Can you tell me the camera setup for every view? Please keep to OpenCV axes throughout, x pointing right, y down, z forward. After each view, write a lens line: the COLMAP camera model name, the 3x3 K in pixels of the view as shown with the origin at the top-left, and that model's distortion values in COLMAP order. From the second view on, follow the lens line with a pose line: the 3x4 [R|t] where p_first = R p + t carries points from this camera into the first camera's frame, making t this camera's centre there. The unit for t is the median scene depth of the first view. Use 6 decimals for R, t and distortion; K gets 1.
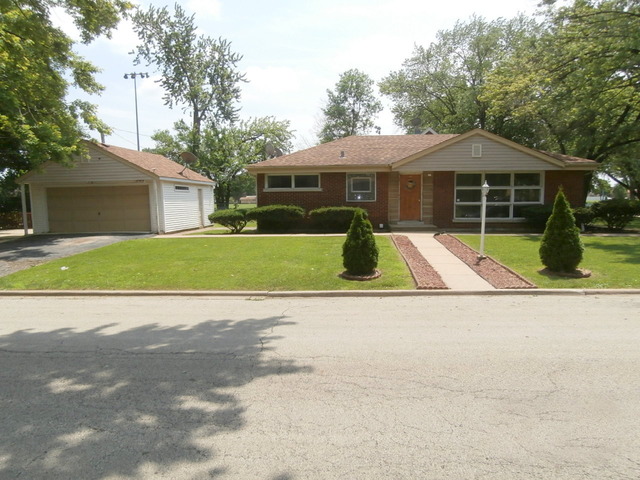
lens RADIAL K [[446.7, 0, 321.7], [0, 446.7, 241.1], [0, 0, 1]] dist [-0.006148, 0.002575]
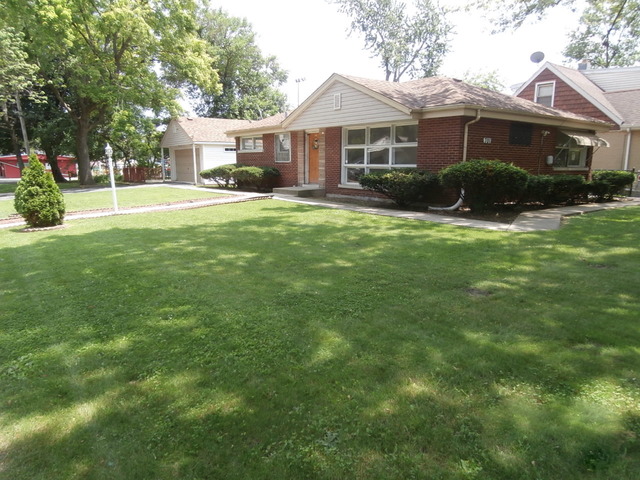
lens RADIAL K [[446.7, 0, 319.5], [0, 446.7, 239.2], [0, 0, 1]] dist [-0.006148, 0.002575]
pose [[0.657531, 0.137726, -0.740732, 0.919925], [-0.078534, 0.990323, 0.114420, -0.038908], [0.749323, -0.017062, 0.661984, 0.399889]]
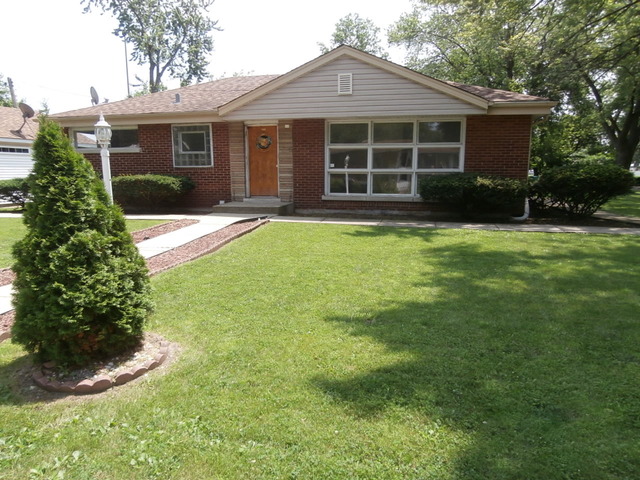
lens RADIAL K [[446.7, 0, 318.8], [0, 446.7, 241.1], [0, 0, 1]] dist [-0.006148, 0.002575]
pose [[0.986217, 0.030740, -0.162578, 0.395123], [-0.020174, 0.997600, 0.066242, -0.025375], [0.164224, -0.062049, 0.984469, 0.356803]]
